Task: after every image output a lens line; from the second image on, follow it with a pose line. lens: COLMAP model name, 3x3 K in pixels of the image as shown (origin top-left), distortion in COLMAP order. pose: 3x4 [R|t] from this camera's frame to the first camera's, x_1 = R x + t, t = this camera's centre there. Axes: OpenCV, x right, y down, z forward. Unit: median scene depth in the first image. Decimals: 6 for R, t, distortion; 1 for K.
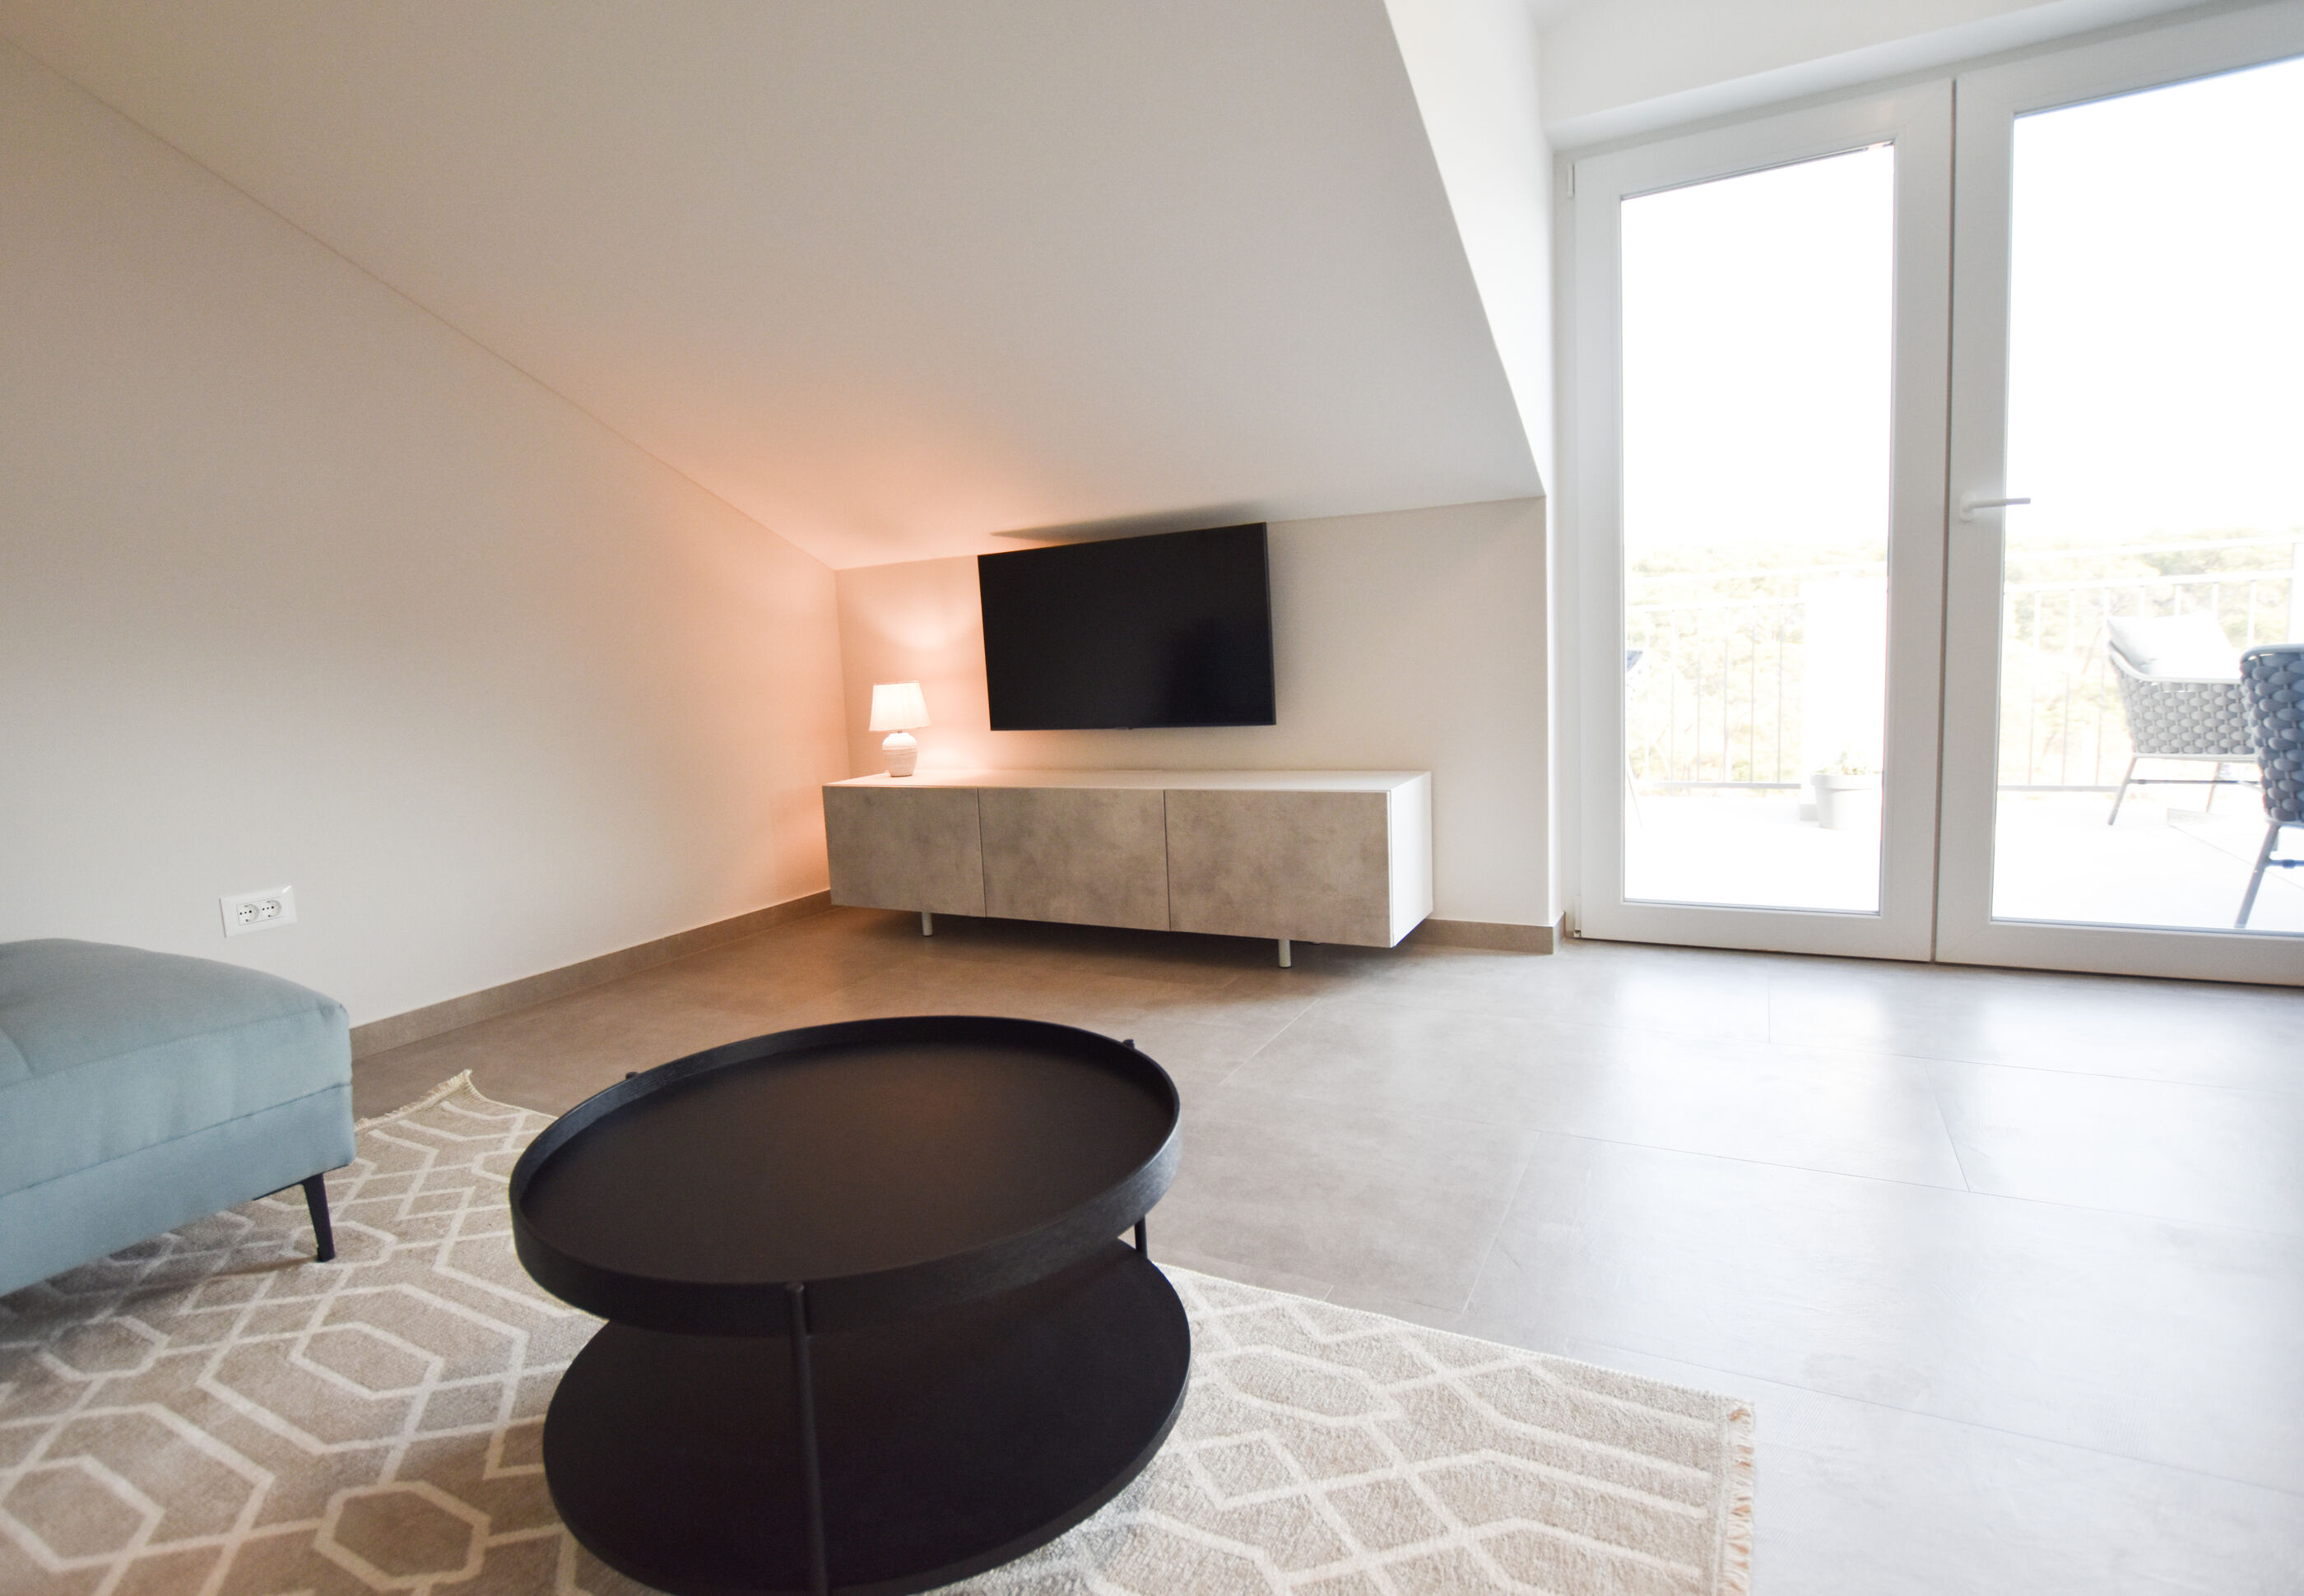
lens RADIAL K [[1177.2, 0, 1152.0], [0, 1177.2, 798.0], [0, 0, 1]] dist [-0.023691, -0.000058]
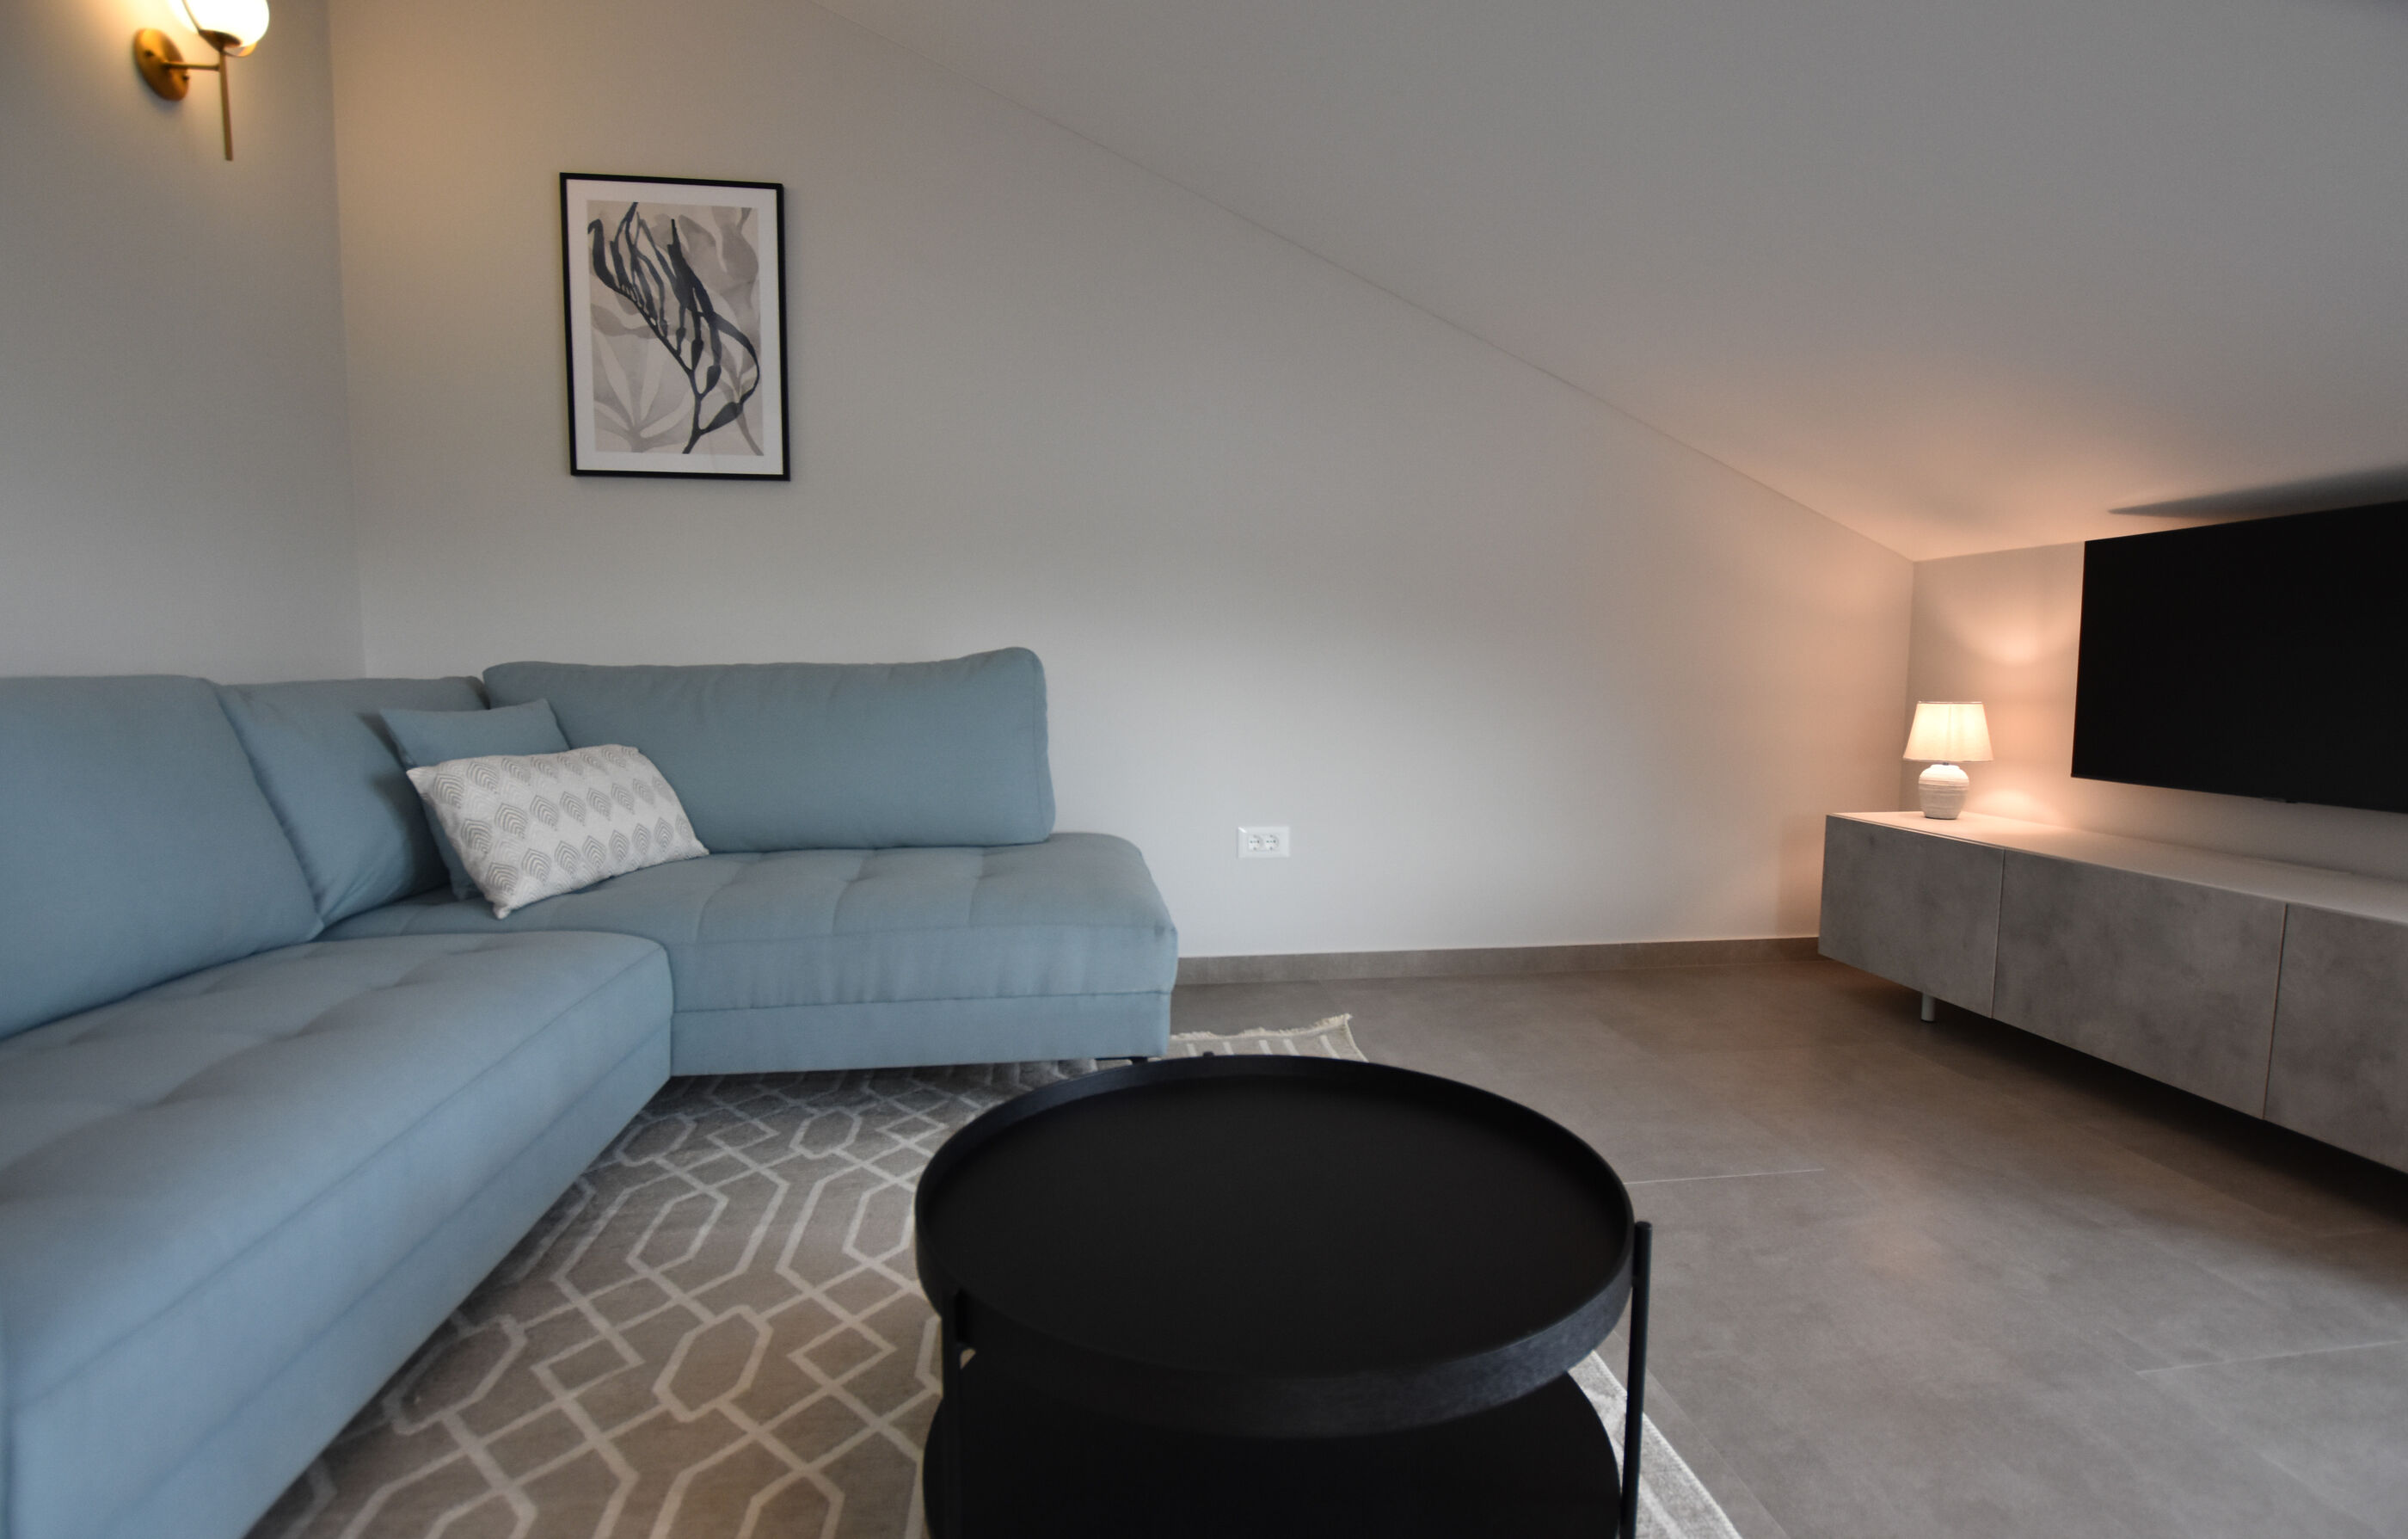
lens RADIAL K [[1176.1, 0, 1192.4], [0, 1176.1, 799.1], [0, 0, 1]] dist [-0.030302, 0.000778]
pose [[0.580962, 0.144016, -0.801089, 0.154278], [-0.136680, 0.987507, 0.078406, -0.030236], [0.802373, 0.063942, 0.593388, 0.148840]]
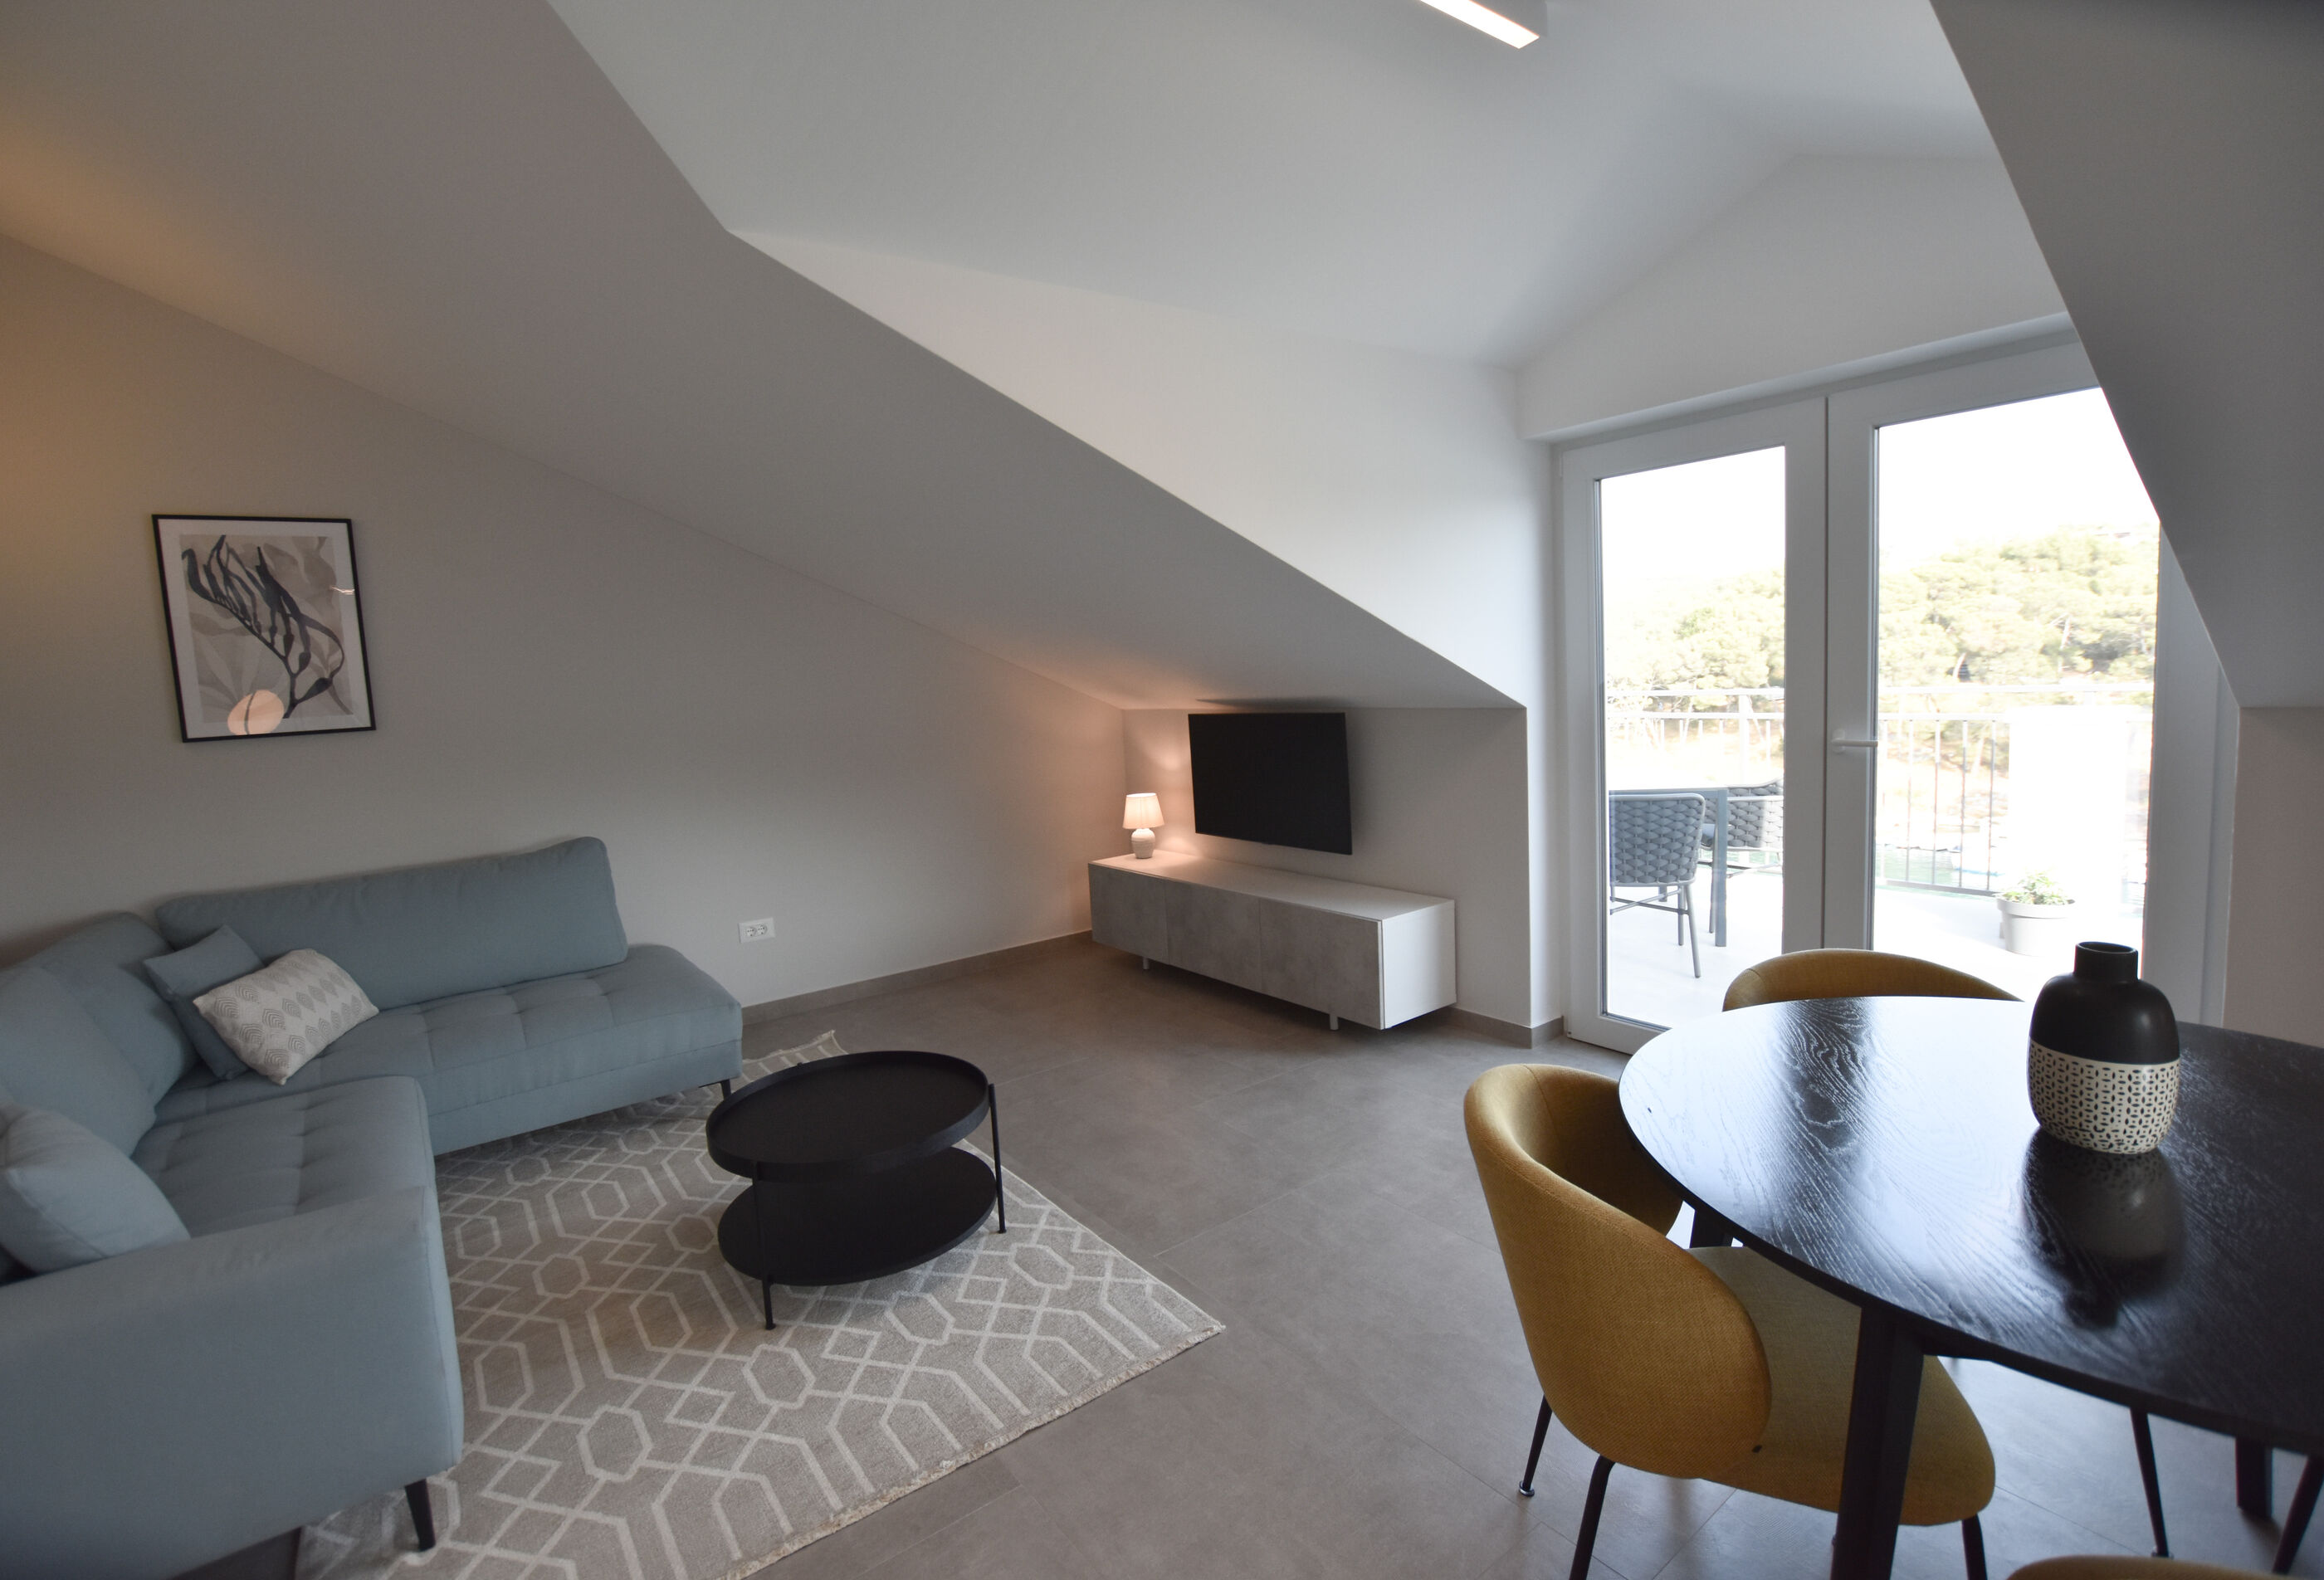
lens RADIAL K [[1058.7, 0, 1162.0], [0, 1058.7, 790.0], [0, 0, 1]] dist [-0.027182, 0.000285]
pose [[0.910604, 0.050258, -0.410213, 0.433919], [-0.048627, 0.998713, 0.014415, -0.154036], [0.410410, 0.006821, 0.911876, -0.251232]]
